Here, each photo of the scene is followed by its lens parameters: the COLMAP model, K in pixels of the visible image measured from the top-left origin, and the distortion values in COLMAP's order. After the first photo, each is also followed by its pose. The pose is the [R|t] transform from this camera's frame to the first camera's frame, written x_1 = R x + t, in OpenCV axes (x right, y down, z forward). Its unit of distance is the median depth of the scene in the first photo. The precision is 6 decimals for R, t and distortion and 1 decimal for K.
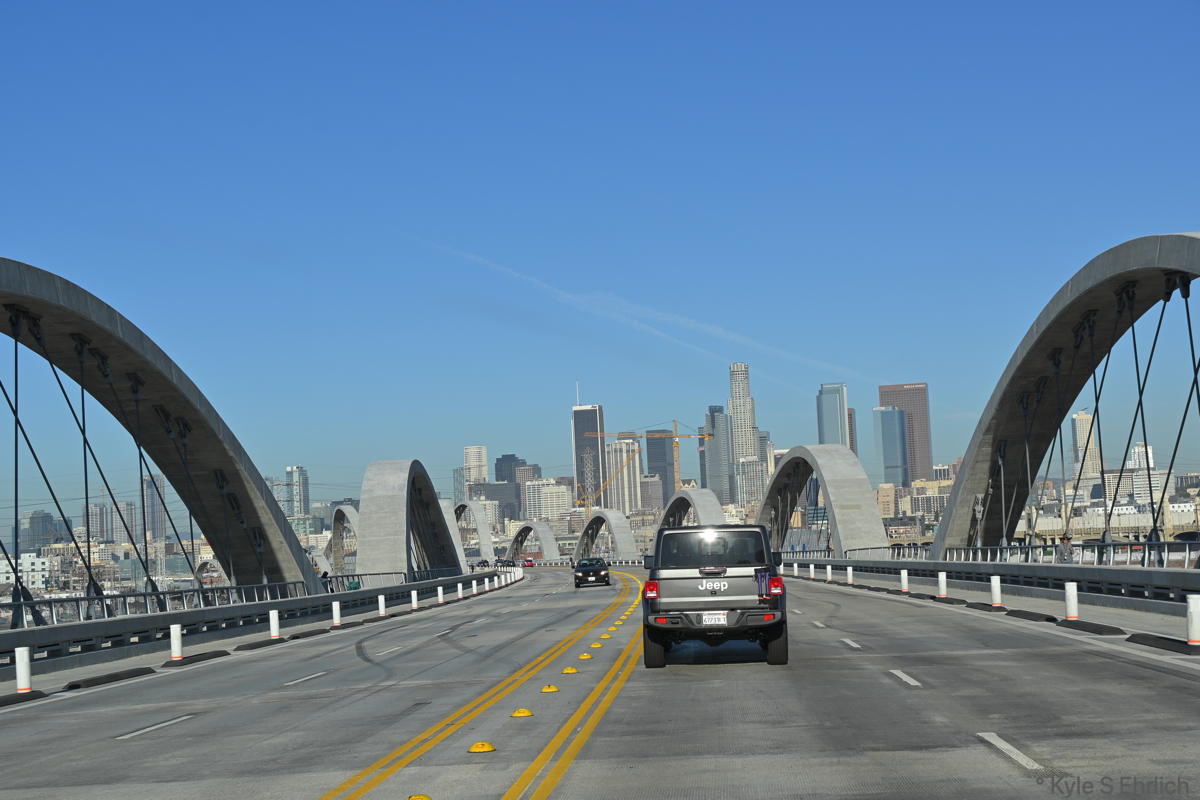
lens RADIAL K [[1896.6, 0, 600.0], [0, 1896.6, 400.0], [0, 0, 1]] dist [-0.004216, 0.011156]
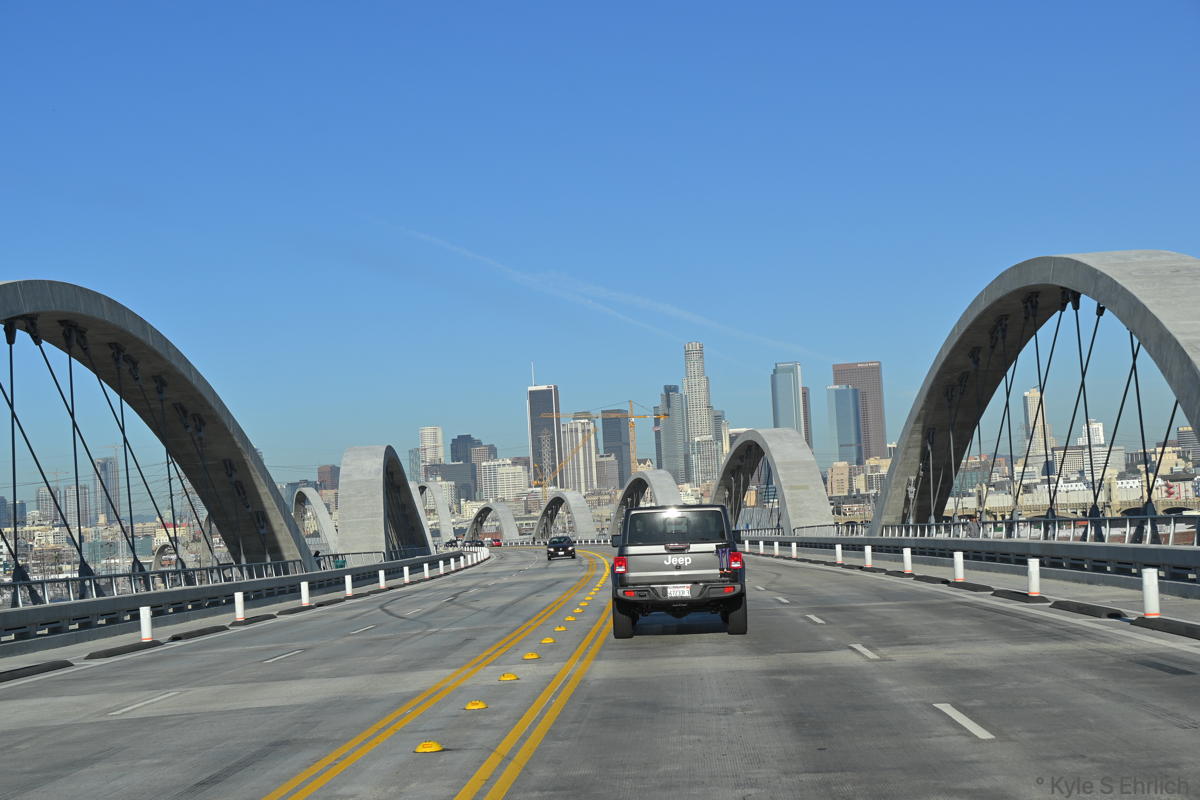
lens RADIAL K [[1896.6, 0, 600.0], [0, 1896.6, 400.0], [0, 0, 1]] dist [-0.004216, 0.011156]
pose [[0.999705, -0.005705, 0.023622, -0.008074], [0.005452, 0.999927, 0.010786, -0.008354], [-0.023682, -0.010654, 0.999663, -0.107371]]
